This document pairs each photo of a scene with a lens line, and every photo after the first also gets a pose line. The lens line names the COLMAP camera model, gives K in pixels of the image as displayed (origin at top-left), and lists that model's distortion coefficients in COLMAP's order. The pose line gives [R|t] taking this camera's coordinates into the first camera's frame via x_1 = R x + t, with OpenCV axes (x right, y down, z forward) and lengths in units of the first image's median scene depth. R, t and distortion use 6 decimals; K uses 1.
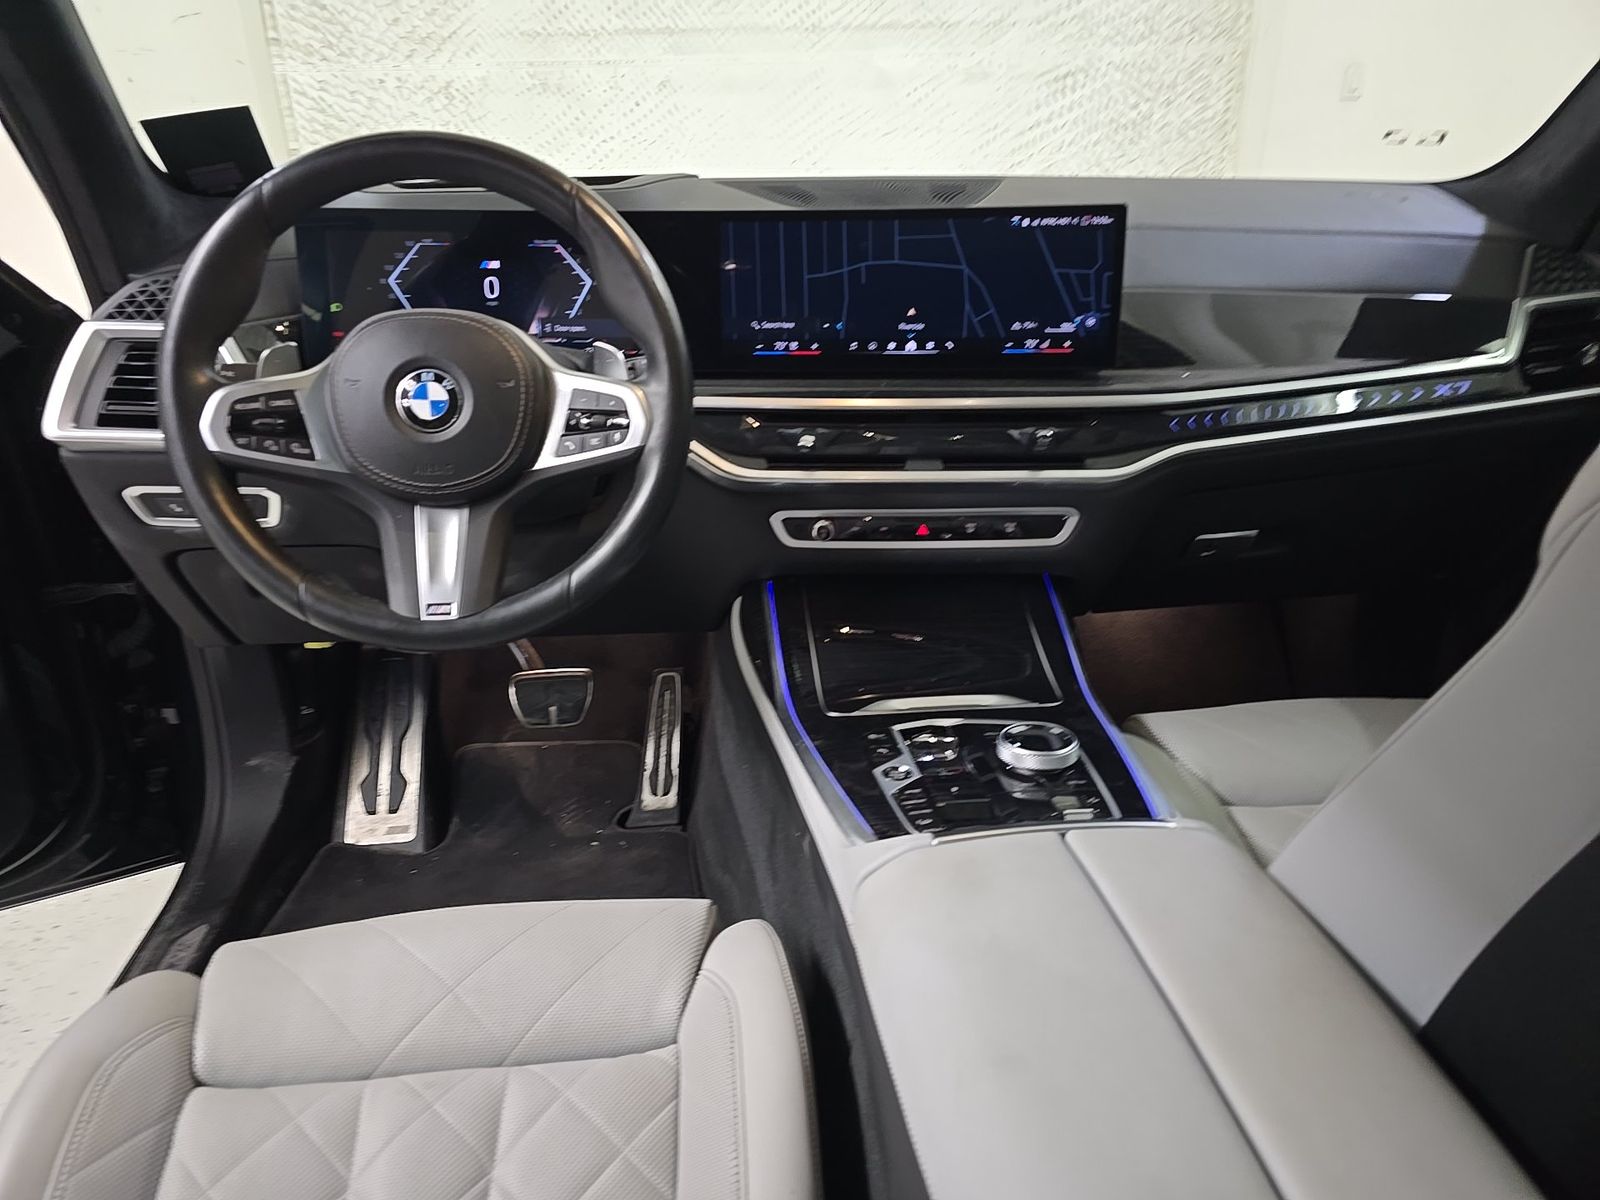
lens RADIAL K [[1053.8, 0, 800.0], [0, 1053.8, 600.0], [0, 0, 1]] dist [0.066987, -0.069442]
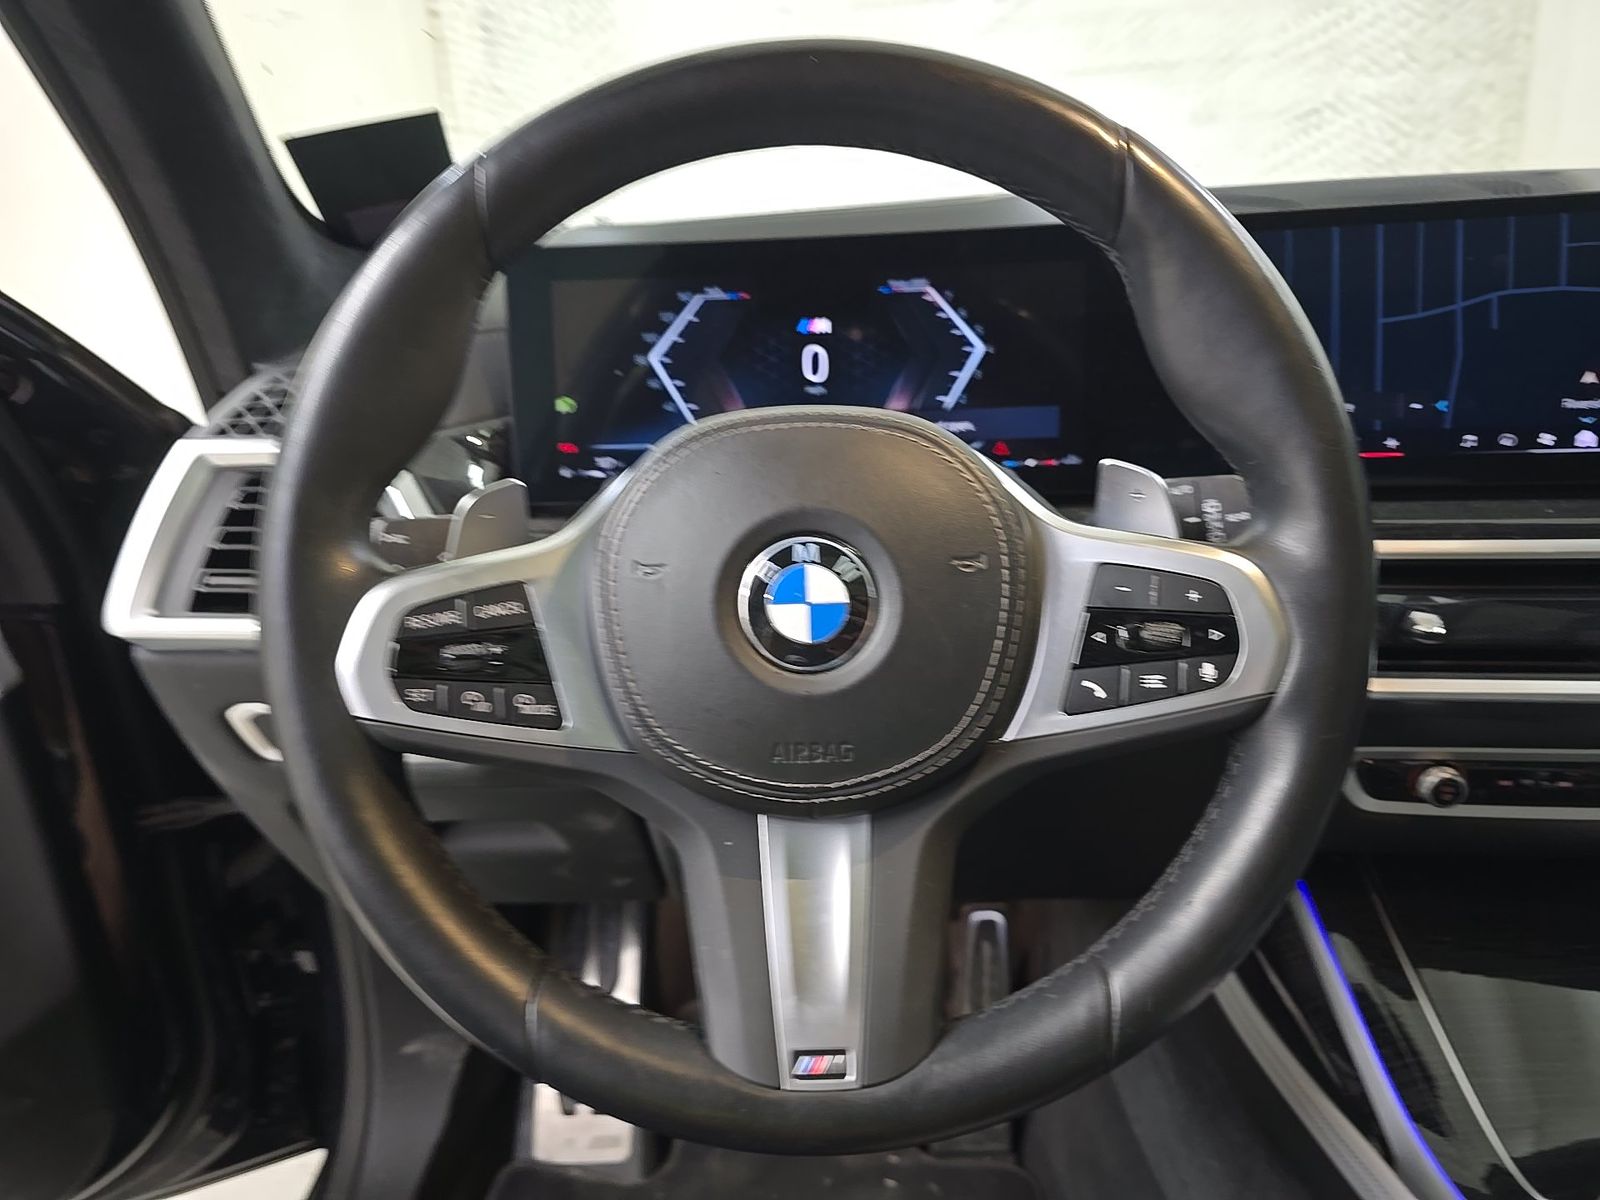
lens RADIAL K [[1078.9, 0, 803.8], [0, 1078.9, 593.6], [0, 0, 1]] dist [0.039140, -0.051282]
pose [[0.991966, -0.008170, -0.126242, -0.261379], [-0.001661, 0.996985, -0.077576, -0.139957], [0.126495, 0.077162, 0.988962, 0.485534]]
